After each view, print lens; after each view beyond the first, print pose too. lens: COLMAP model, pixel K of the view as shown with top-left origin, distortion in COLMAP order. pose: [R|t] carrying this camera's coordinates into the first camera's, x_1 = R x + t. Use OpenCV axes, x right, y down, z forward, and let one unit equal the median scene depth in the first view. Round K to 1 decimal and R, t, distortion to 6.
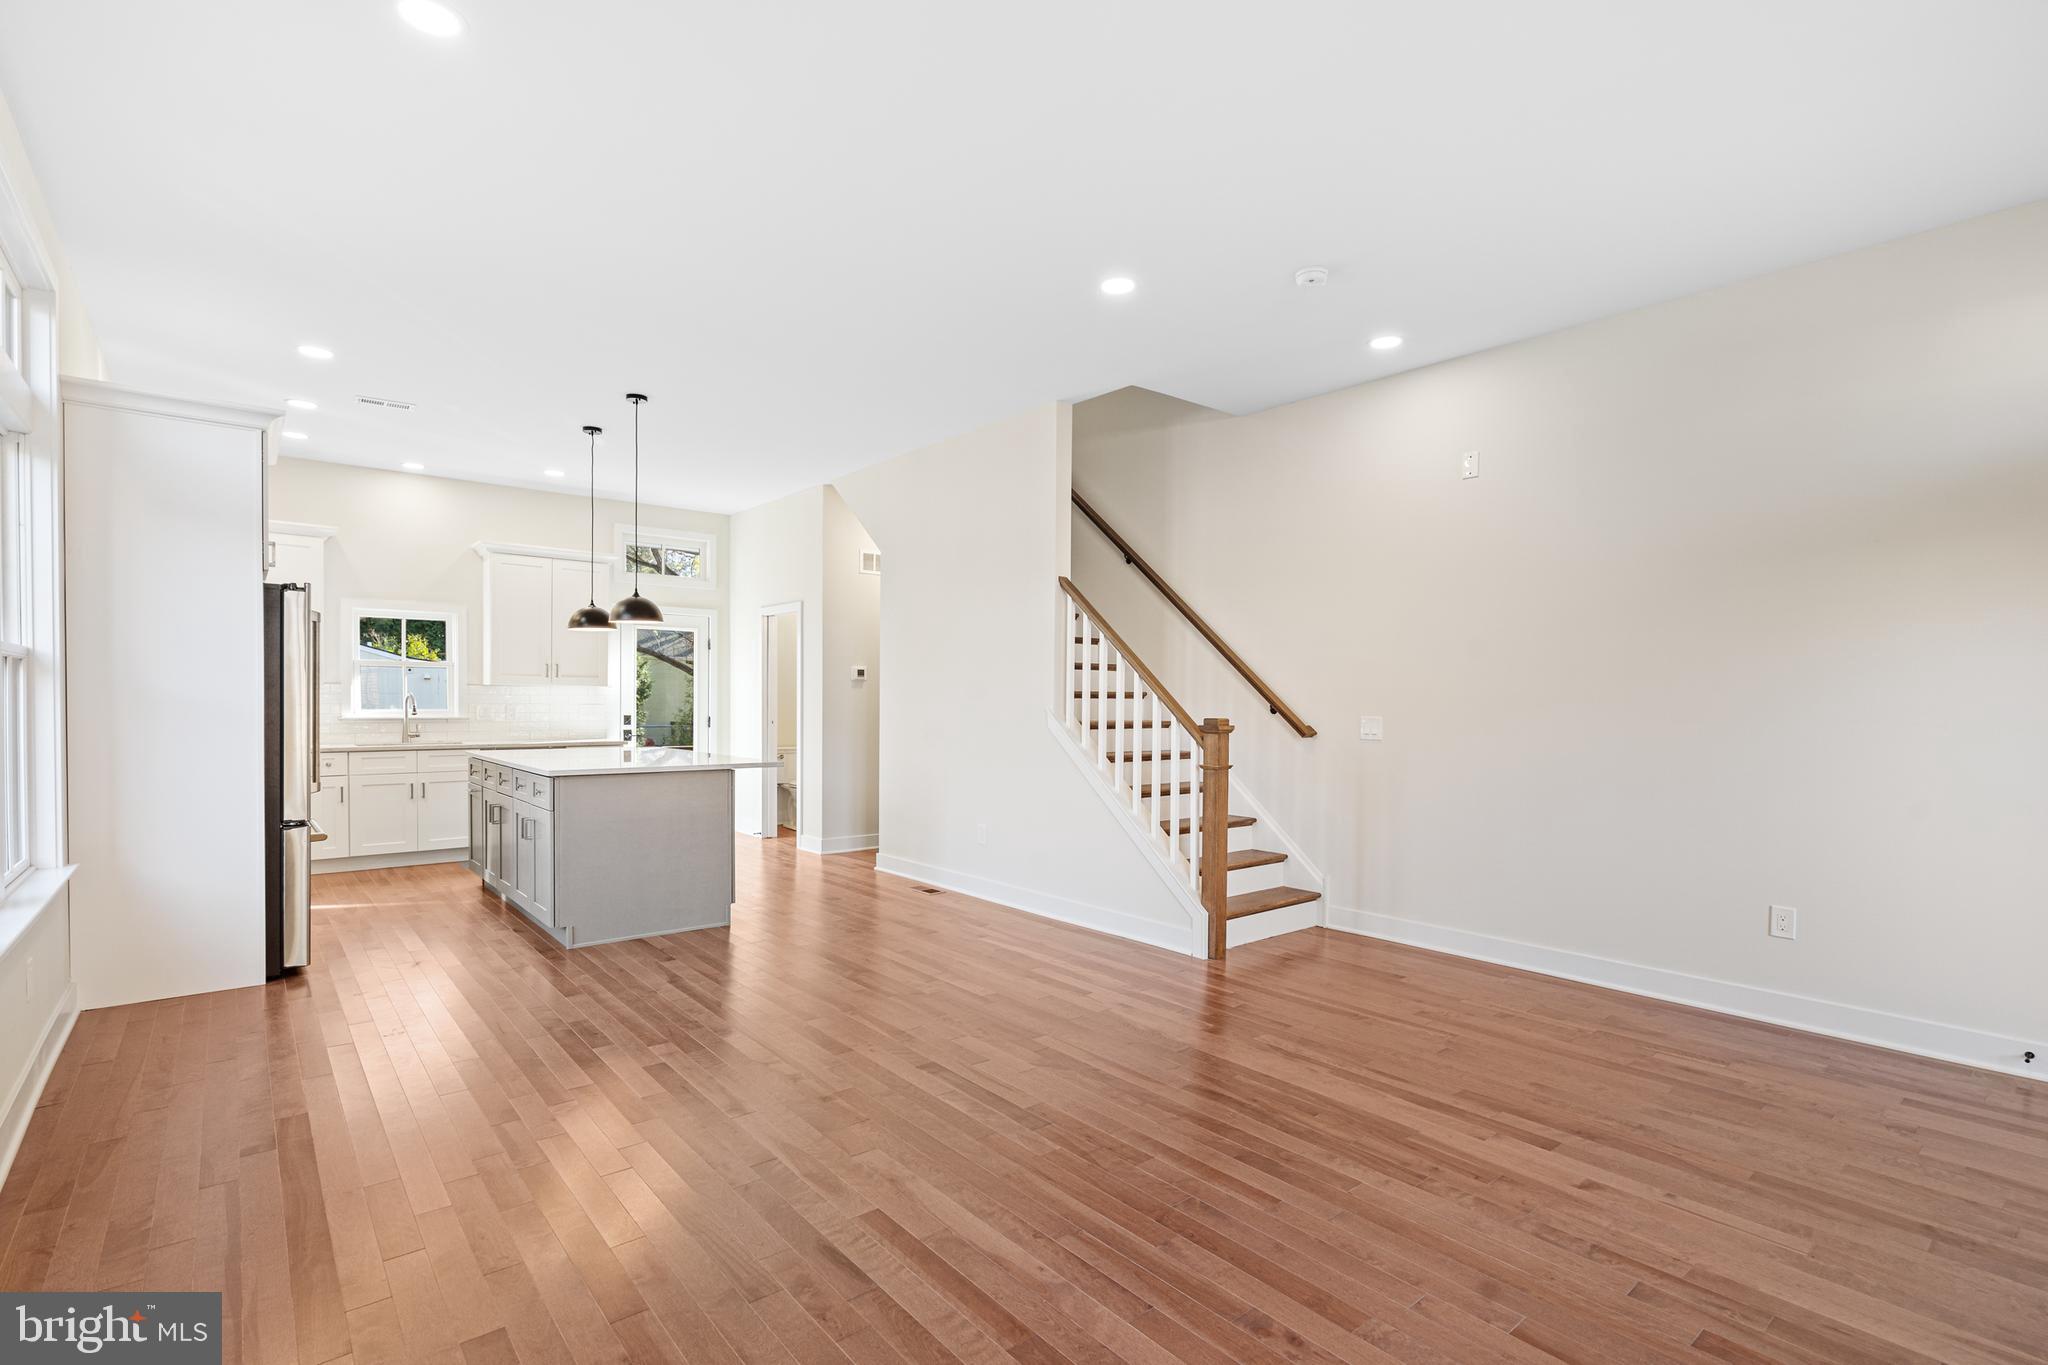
lens RADIAL K [[954.6, 0, 1027.9], [0, 954.6, 716.7], [0, 0, 1]] dist [-0.000199, 0.000067]
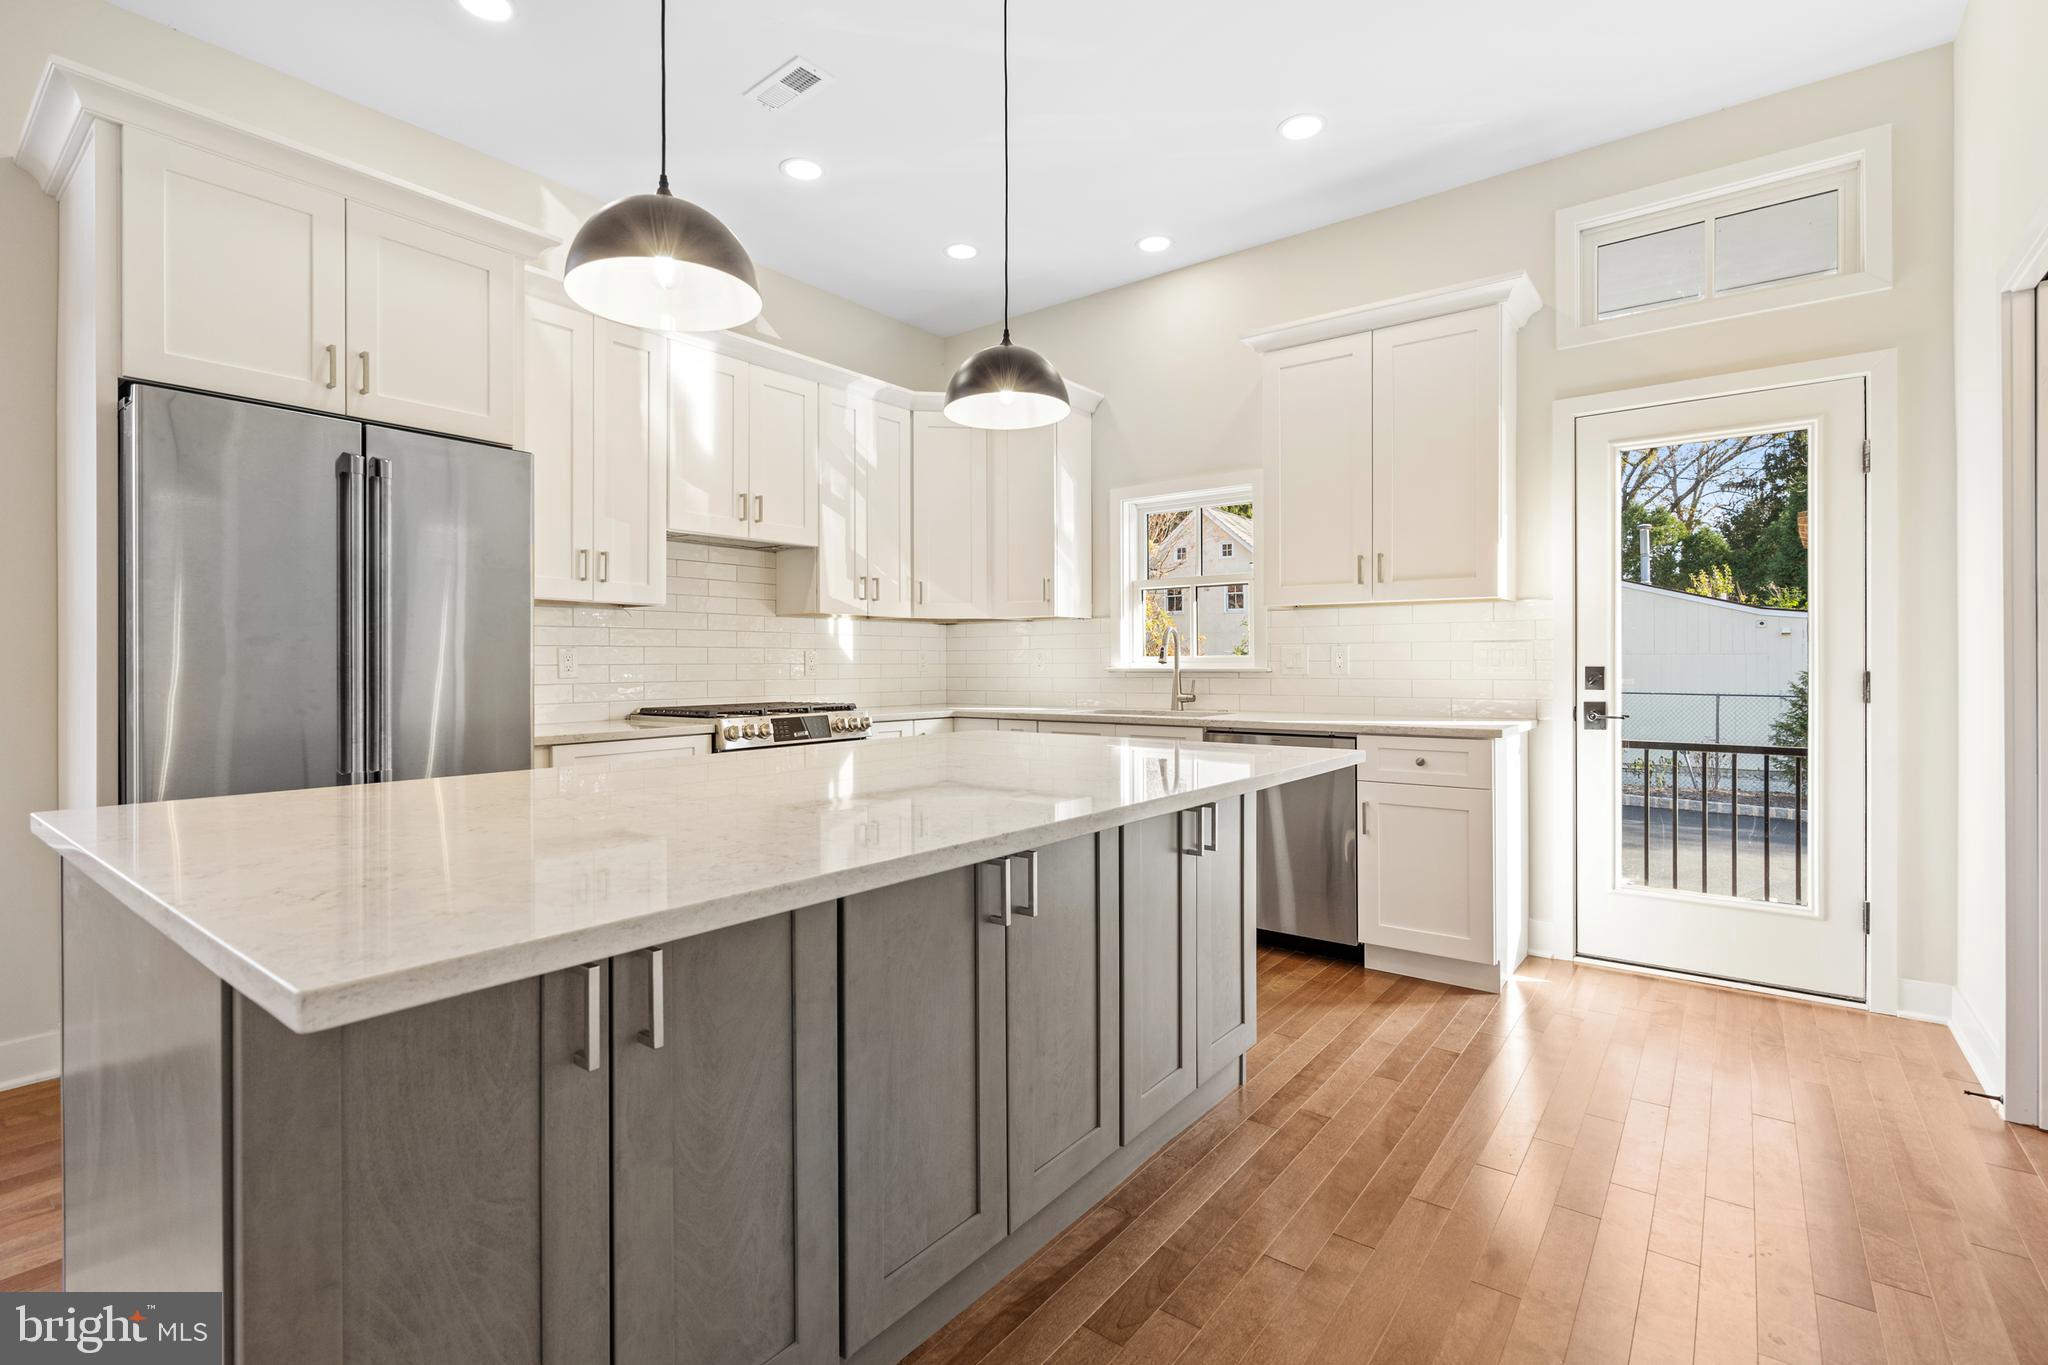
lens RADIAL K [[932.3, 0, 1021.5], [0, 932.3, 664.4], [0, 0, 1]] dist [-0.000801, 0.000086]
pose [[0.216018, -0.008874, -0.976349, -0.099309], [-0.012588, 0.999850, -0.011872, 0.006675], [0.976308, 0.014855, 0.215874, 0.813302]]
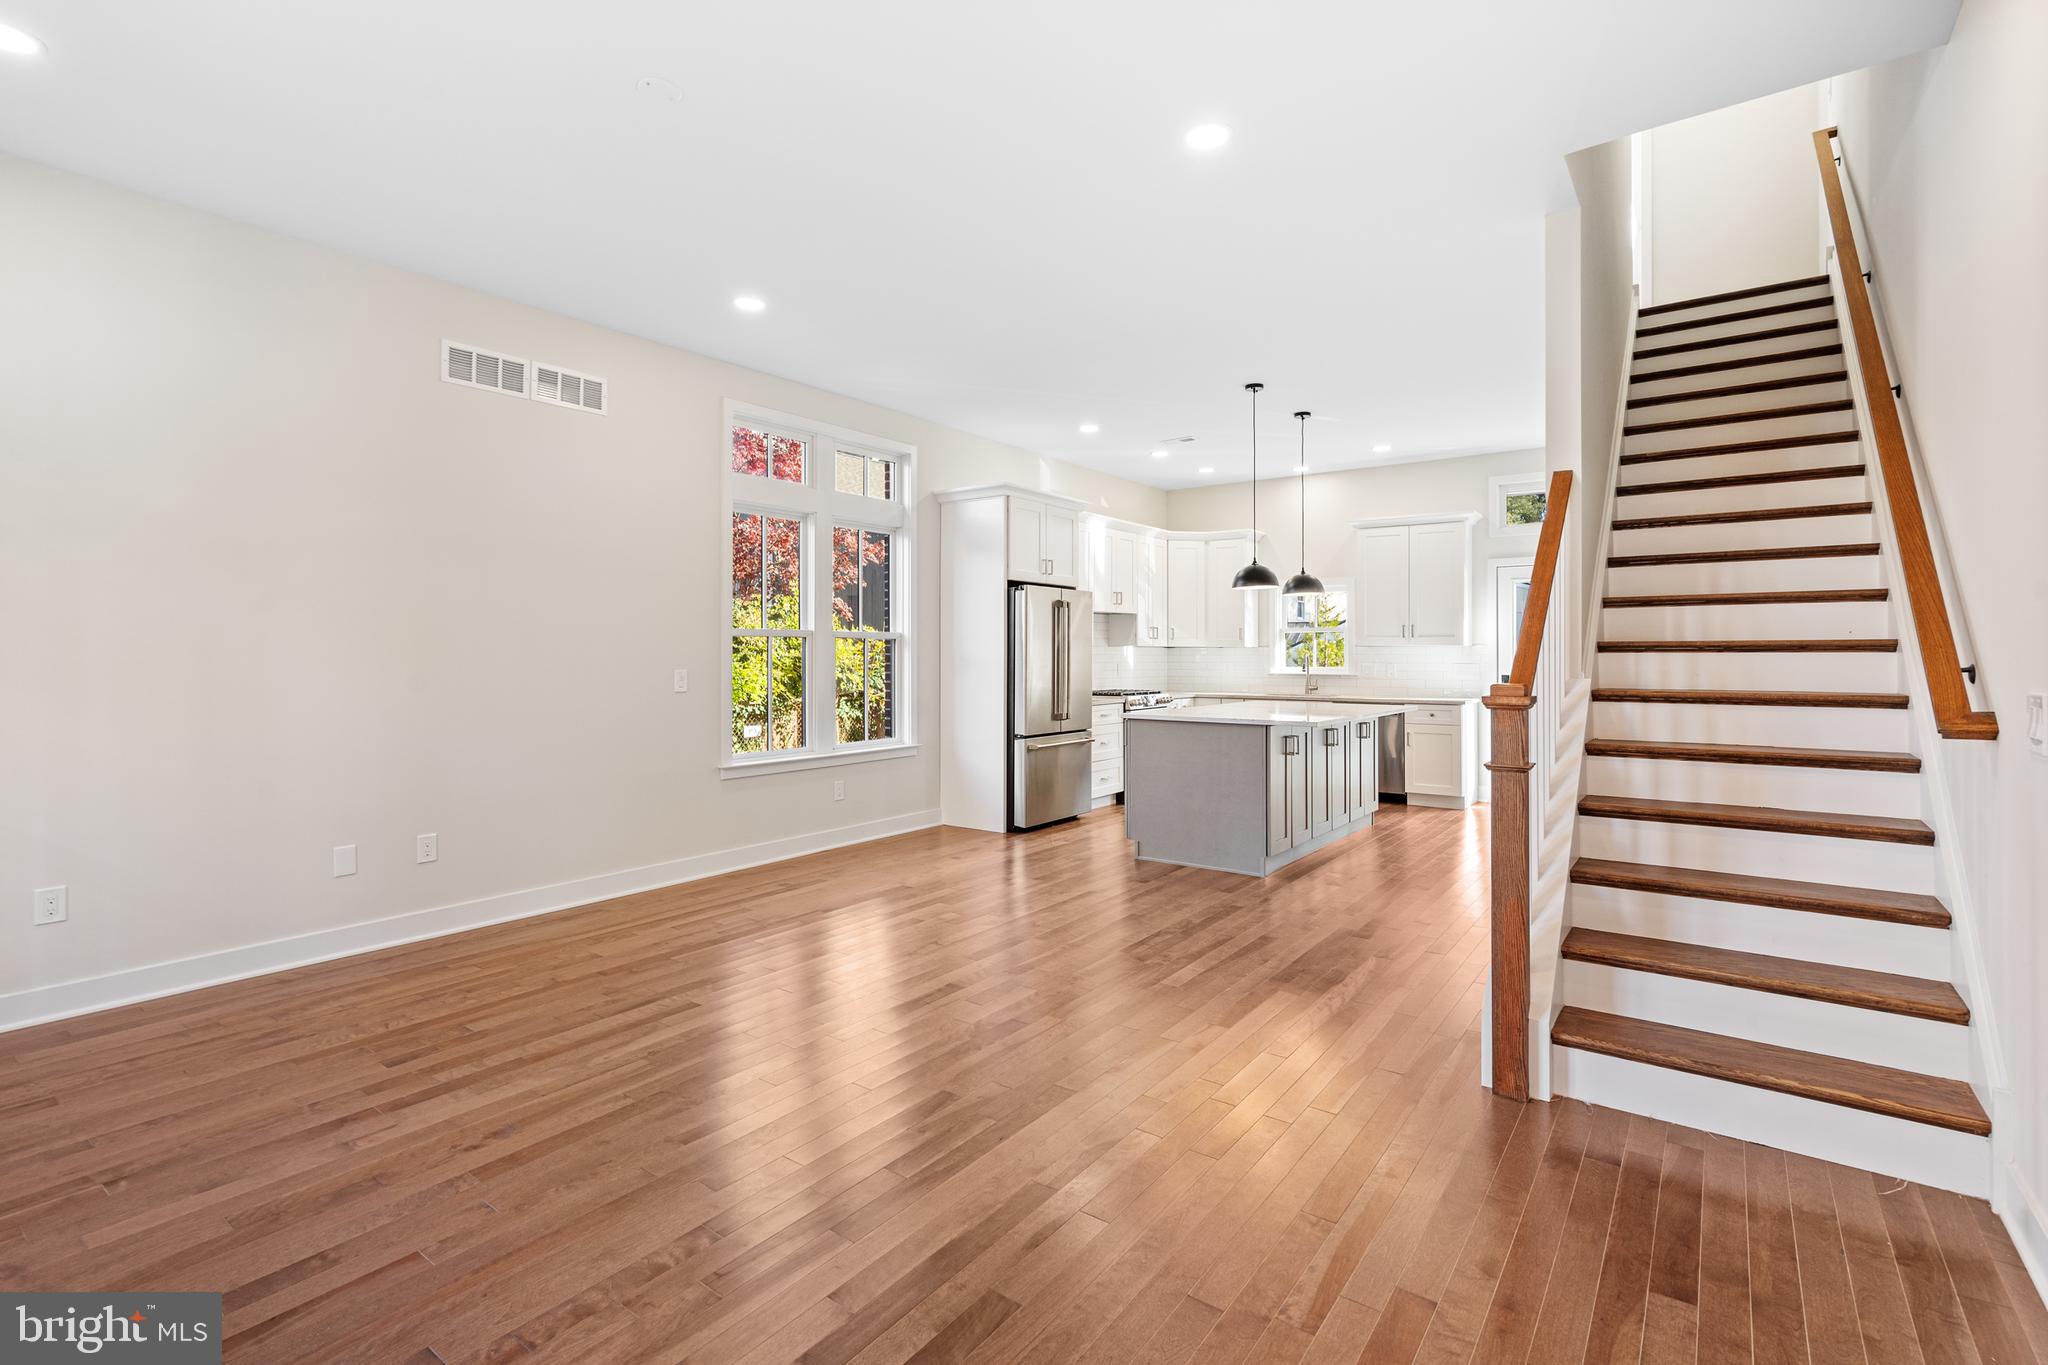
lens RADIAL K [[942.6, 0, 1023.5], [0, 942.6, 647.5], [0, 0, 1]] dist [-0.000373, 0.000125]
pose [[0.237033, -0.014825, -0.971389, 0.457004], [-0.016346, 0.999681, -0.019246, -0.003722], [0.971364, 0.020440, 0.236715, 0.376730]]
